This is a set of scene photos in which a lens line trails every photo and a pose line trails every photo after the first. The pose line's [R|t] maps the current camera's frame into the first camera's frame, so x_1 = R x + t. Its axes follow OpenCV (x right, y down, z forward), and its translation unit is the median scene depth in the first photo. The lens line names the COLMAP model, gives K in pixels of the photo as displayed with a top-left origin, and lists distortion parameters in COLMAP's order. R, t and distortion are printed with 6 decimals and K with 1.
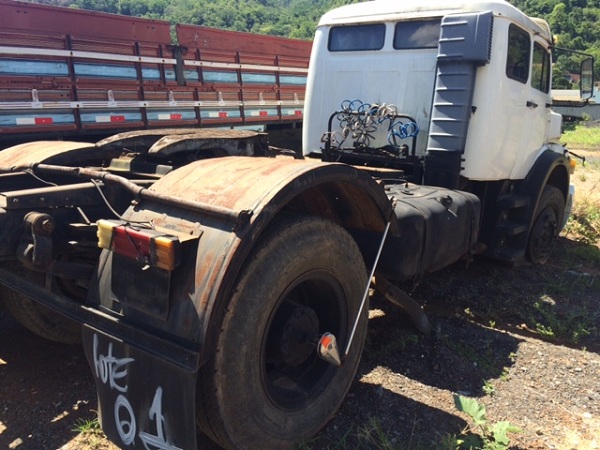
lens RADIAL K [[505.8, 0, 285.6], [0, 505.8, 211.9], [0, 0, 1]] dist [0.185430, -0.341833]
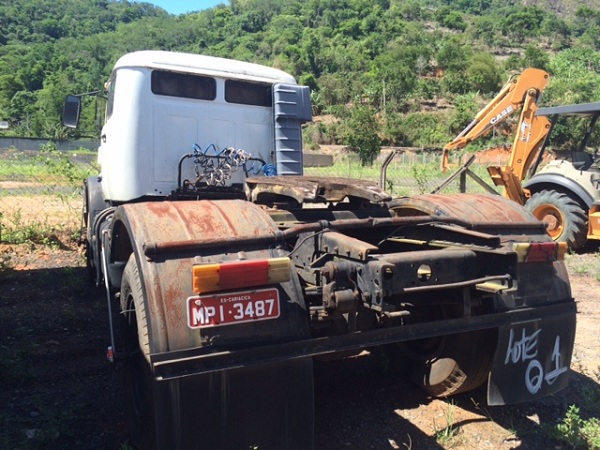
lens RADIAL K [[489.8, 0, 306.6], [0, 489.8, 224.4], [0, 0, 1]] dist [0.090085, -0.104444]
pose [[0.418968, -0.135809, 0.897787, -0.741729], [0.166560, 0.983469, 0.071042, -0.091790], [-0.892594, 0.119771, 0.434662, 0.383092]]
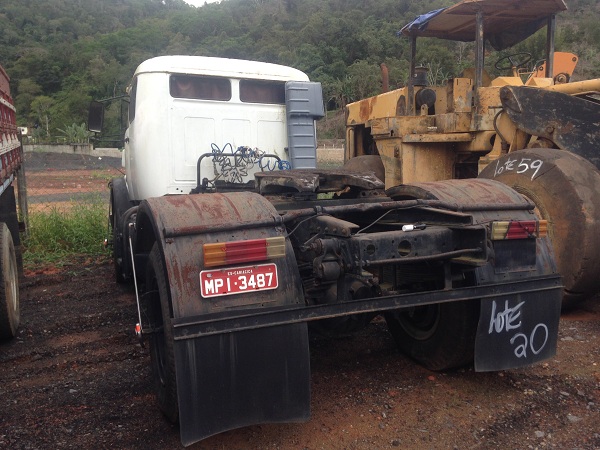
lens RADIAL K [[535.3, 0, 298.3], [0, 535.3, 226.7], [0, 0, 1]] dist [0.161266, -0.274791]
pose [[0.489180, -0.146213, 0.859840, -0.840513], [0.196650, 0.978953, 0.054590, -0.070949], [-0.849724, 0.142383, 0.507637, 0.284993]]
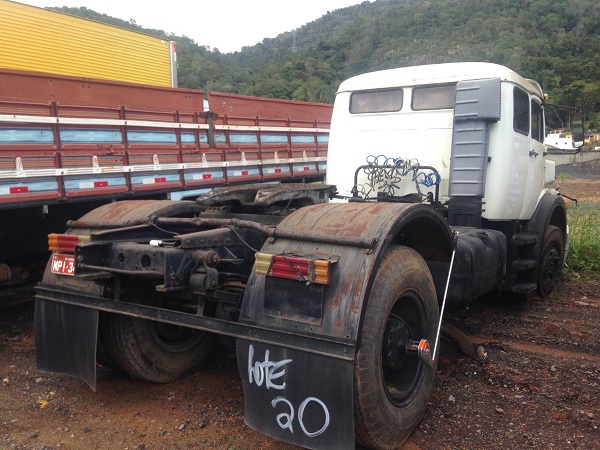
lens RADIAL K [[535.3, 0, 298.3], [0, 535.3, 226.7], [0, 0, 1]] dist [0.161266, -0.274791]
pose [[0.995117, -0.046679, 0.086962, -0.153543], [0.054360, 0.994622, -0.088161, 0.031713], [-0.082379, 0.092458, 0.992303, -0.140320]]
